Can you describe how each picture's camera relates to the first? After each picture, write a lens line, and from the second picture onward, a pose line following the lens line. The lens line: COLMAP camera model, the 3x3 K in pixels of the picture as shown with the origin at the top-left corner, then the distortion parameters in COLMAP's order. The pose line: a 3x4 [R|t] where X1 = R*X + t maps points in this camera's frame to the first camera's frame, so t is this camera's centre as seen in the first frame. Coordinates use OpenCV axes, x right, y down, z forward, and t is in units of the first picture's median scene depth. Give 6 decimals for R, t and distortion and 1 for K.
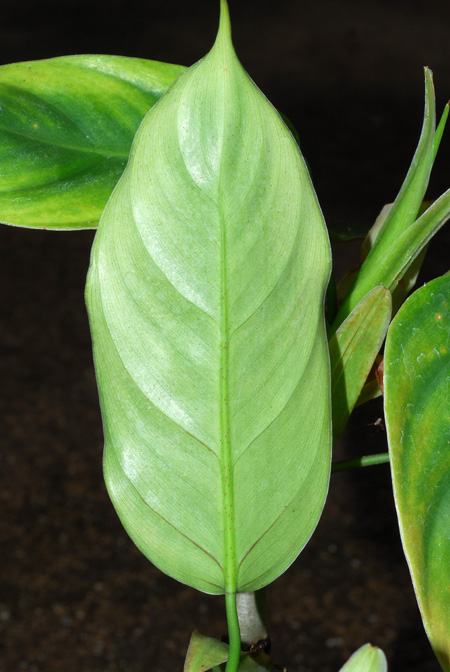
lens RADIAL K [[1731.2, 0, 224.5], [0, 1731.2, 335.9], [0, 0, 1]] dist [-0.087393, 0.000000]
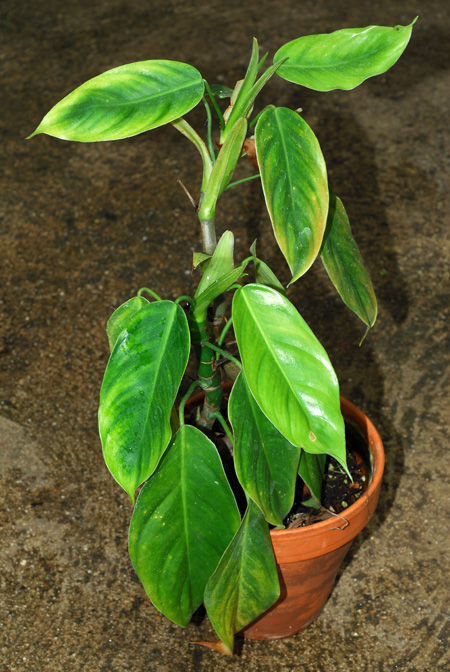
lens RADIAL K [[1731.2, 0, 224.7], [0, 1731.2, 336.3], [0, 0, 1]] dist [-0.087393, 0.000000]
pose [[0.984065, -0.154200, 0.088537, -0.123759], [0.140245, 0.979199, 0.146633, -0.046219], [-0.109306, -0.131879, 0.985221, -0.890657]]
